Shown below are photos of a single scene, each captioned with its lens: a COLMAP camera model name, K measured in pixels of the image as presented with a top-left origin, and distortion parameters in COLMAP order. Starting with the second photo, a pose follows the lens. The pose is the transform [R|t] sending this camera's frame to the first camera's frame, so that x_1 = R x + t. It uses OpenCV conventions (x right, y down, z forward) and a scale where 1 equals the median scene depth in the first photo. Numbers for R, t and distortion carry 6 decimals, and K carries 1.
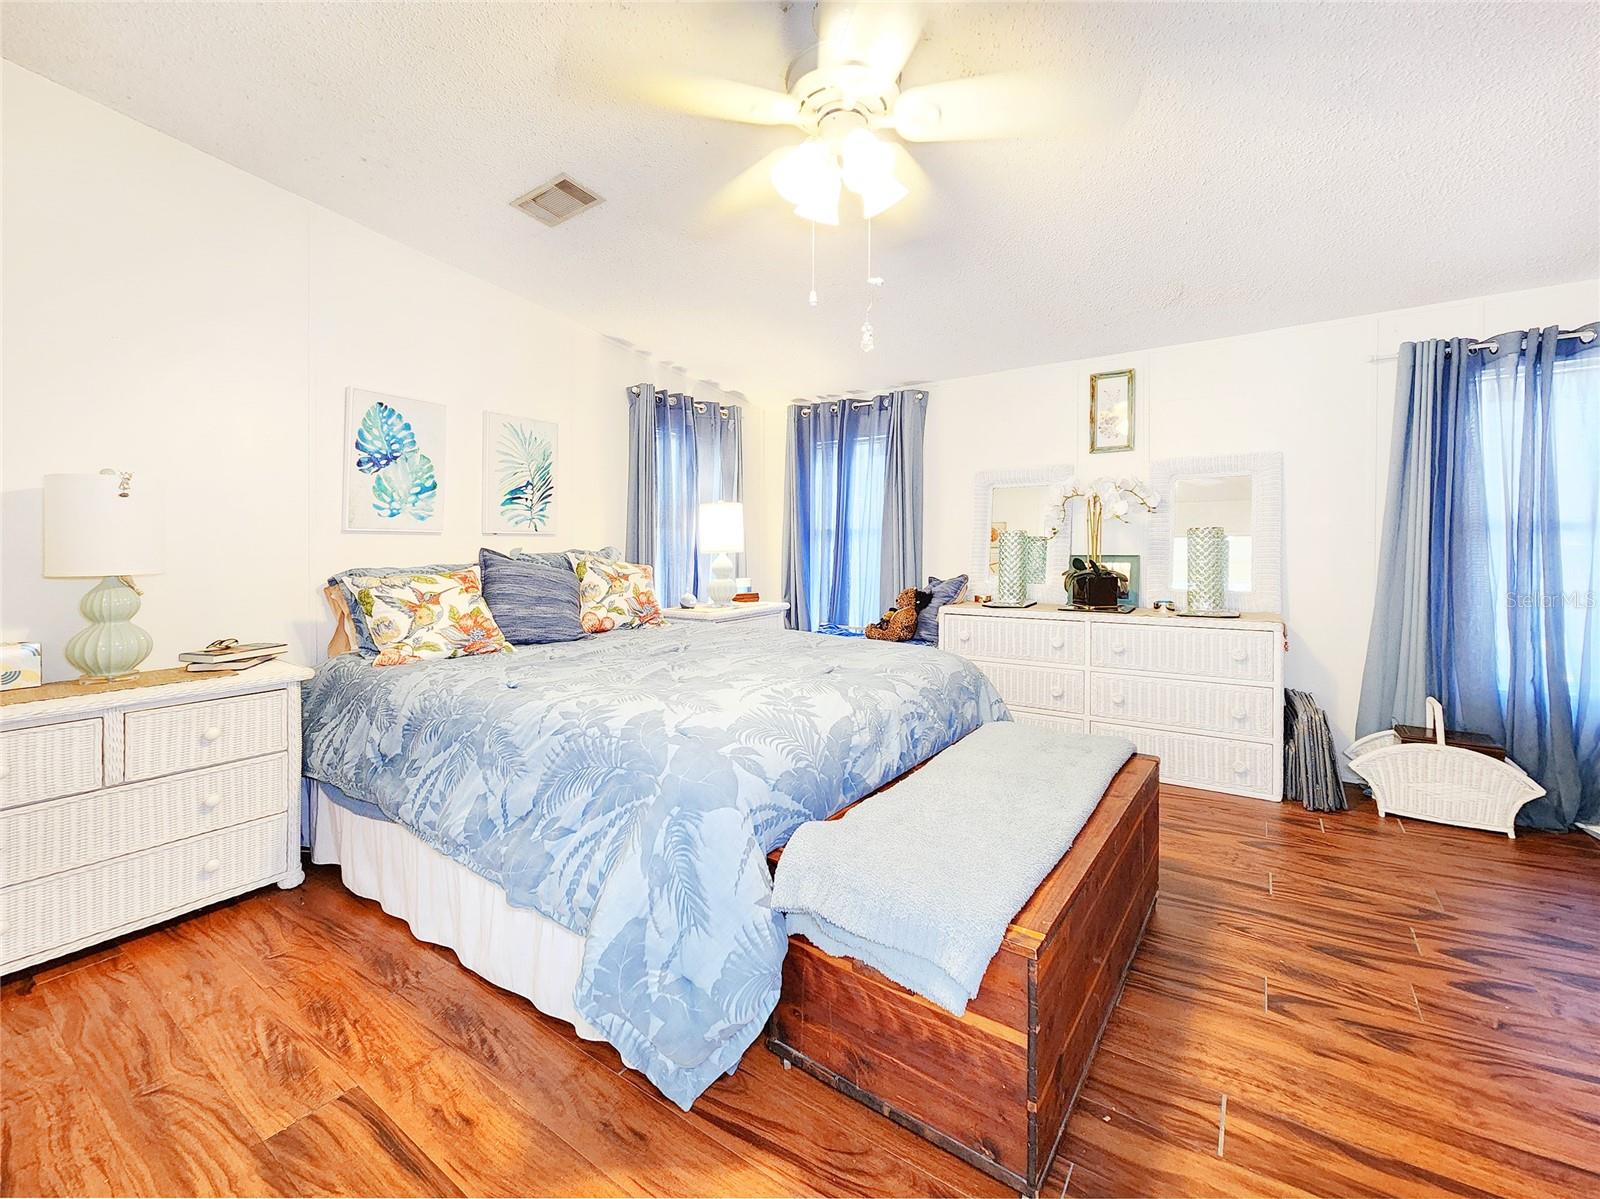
lens RADIAL K [[646.3, 0, 773.7], [0, 646.3, 549.9], [0, 0, 1]] dist [-0.000111, -0.000187]
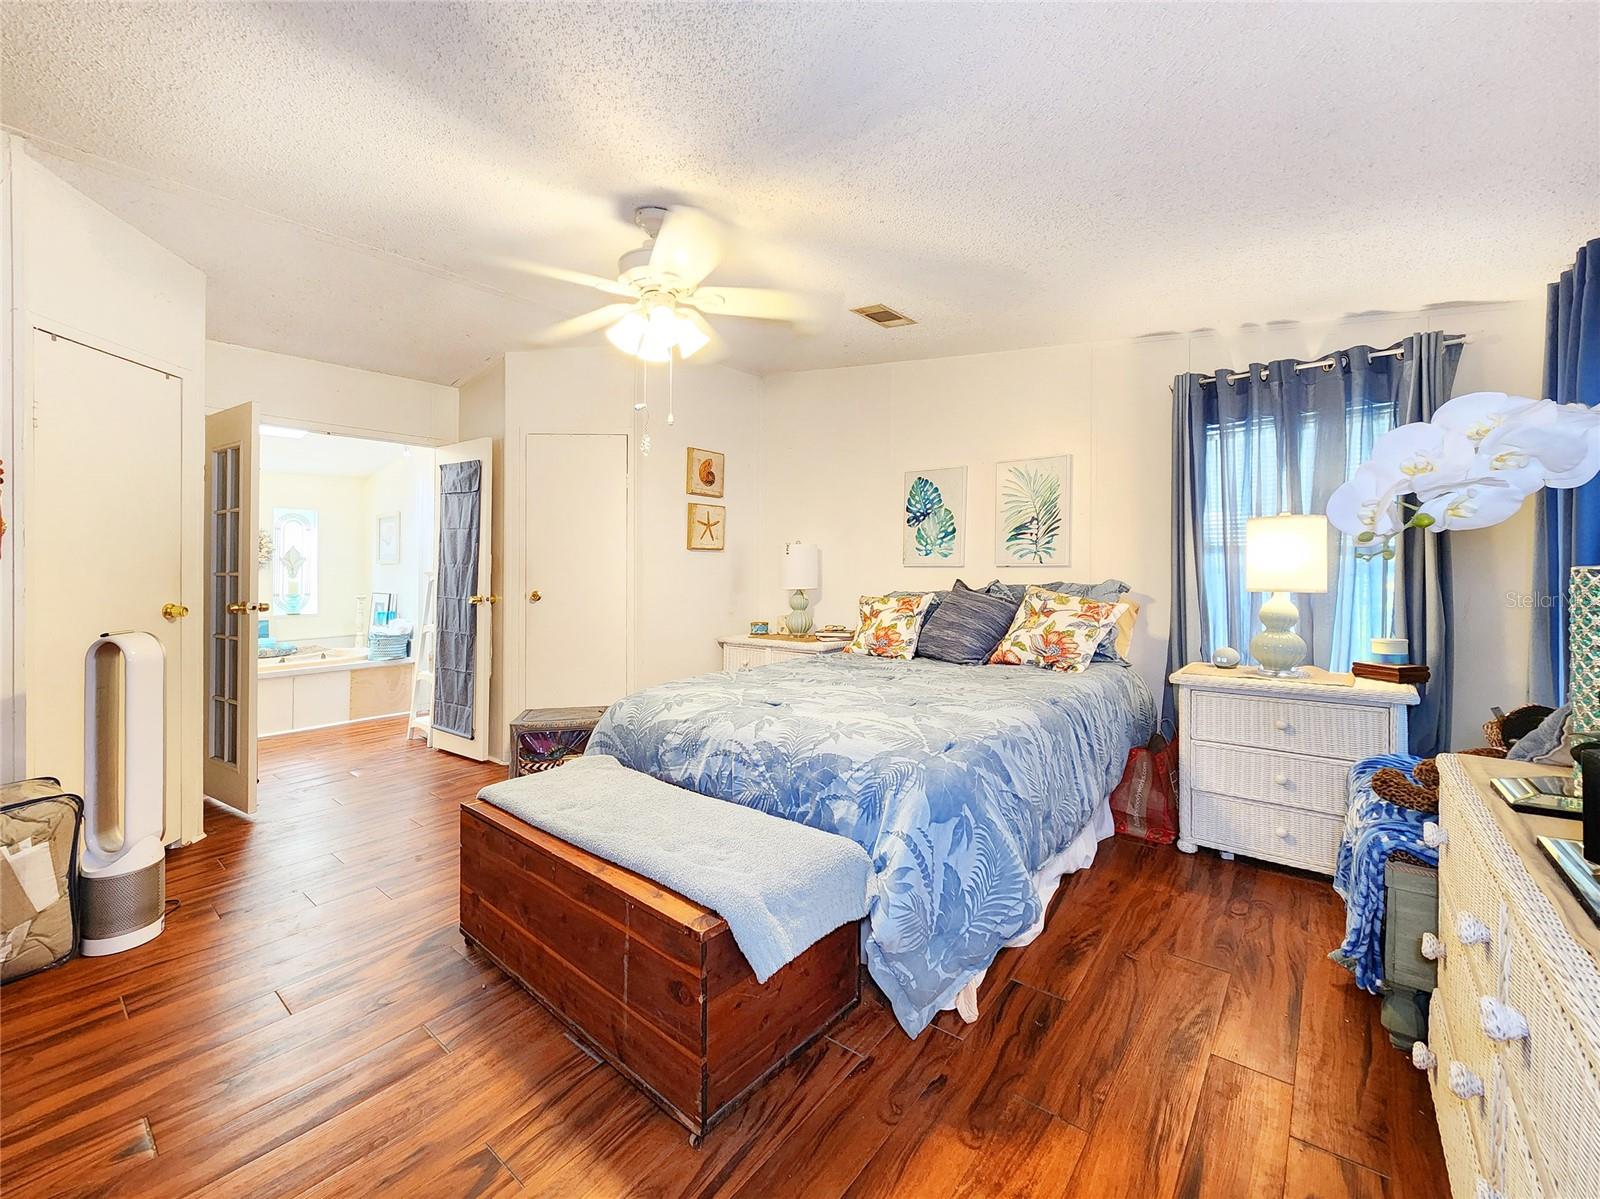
lens RADIAL K [[646.3, 0, 784.4], [0, 646.3, 564.5], [0, 0, 1]] dist [-0.000111, -0.000187]
pose [[-0.045419, 0.006721, -0.998945, 0.767893], [0.003038, 0.999974, 0.006590, -0.038514], [0.998963, -0.002736, -0.045438, 0.687075]]
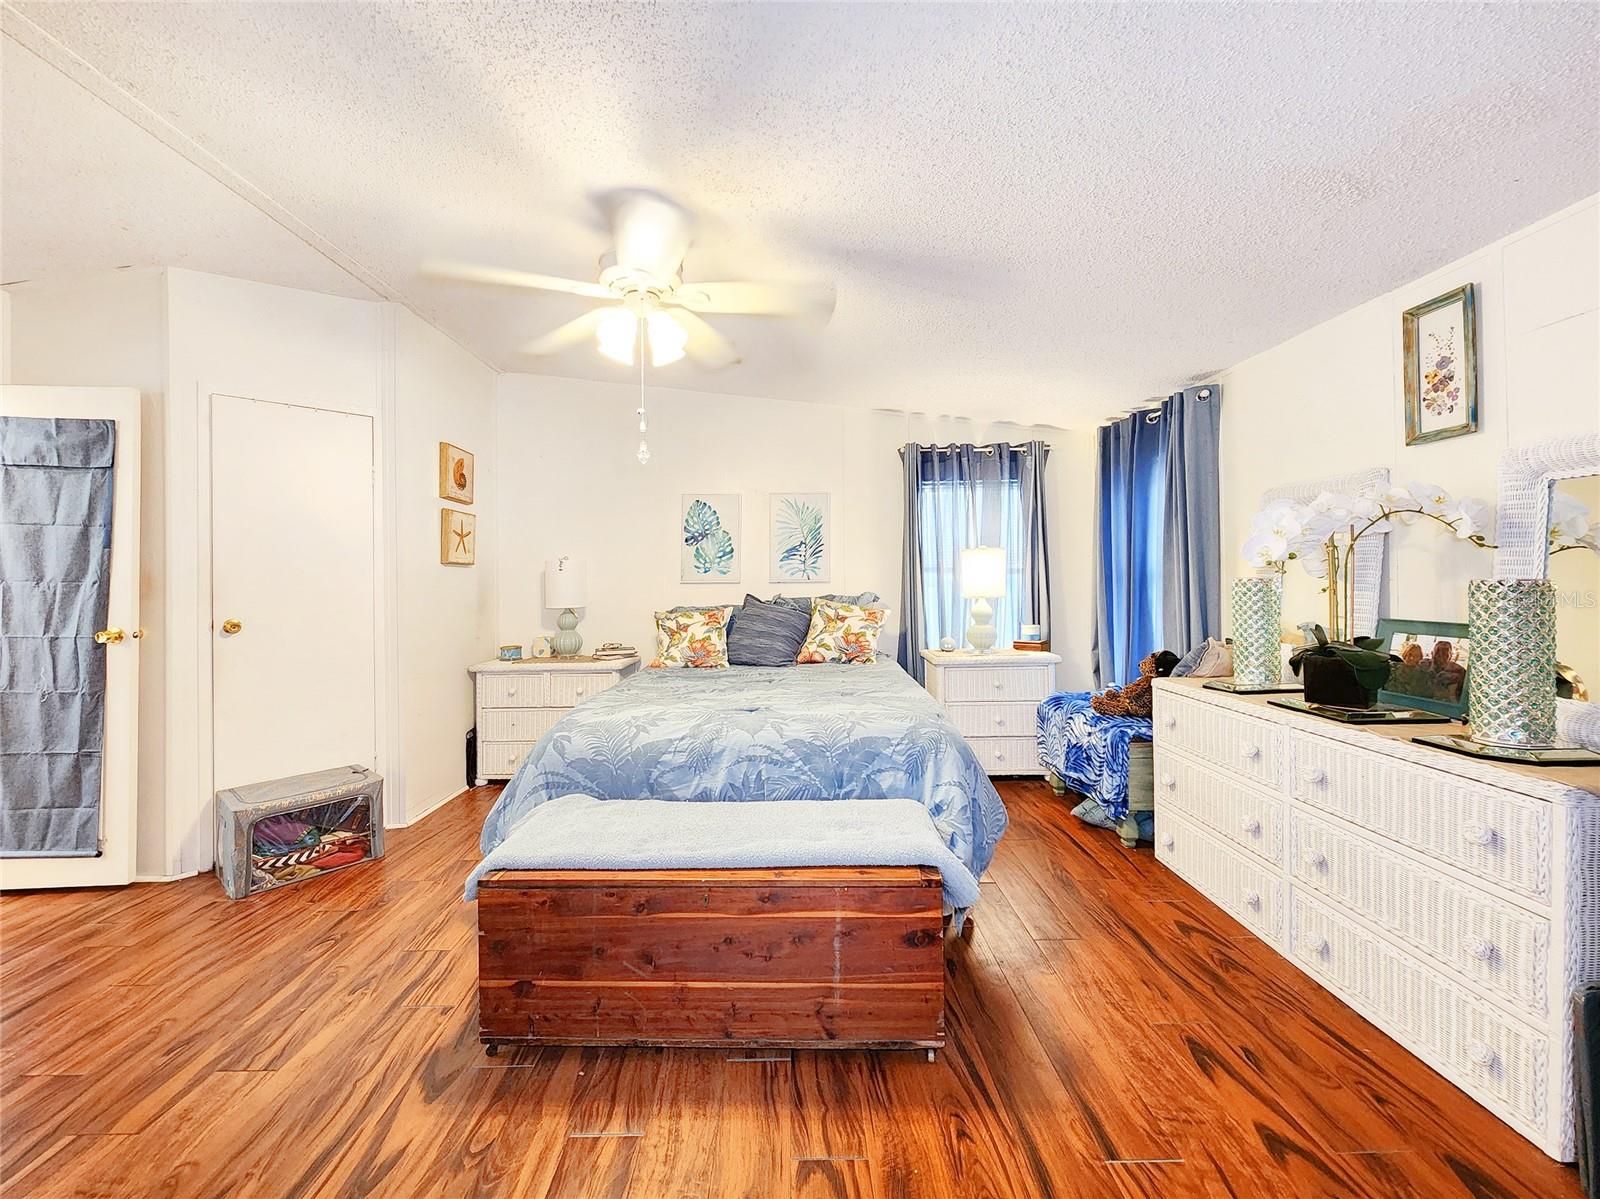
lens RADIAL K [[646.3, 0, 786.5], [0, 646.3, 573.9], [0, 0, 1]] dist [-0.000111, -0.000187]
pose [[0.593192, -0.006929, -0.805031, 0.695329], [0.002420, 0.999974, -0.006823, -0.034761], [0.805057, 0.002099, 0.593194, 0.222652]]
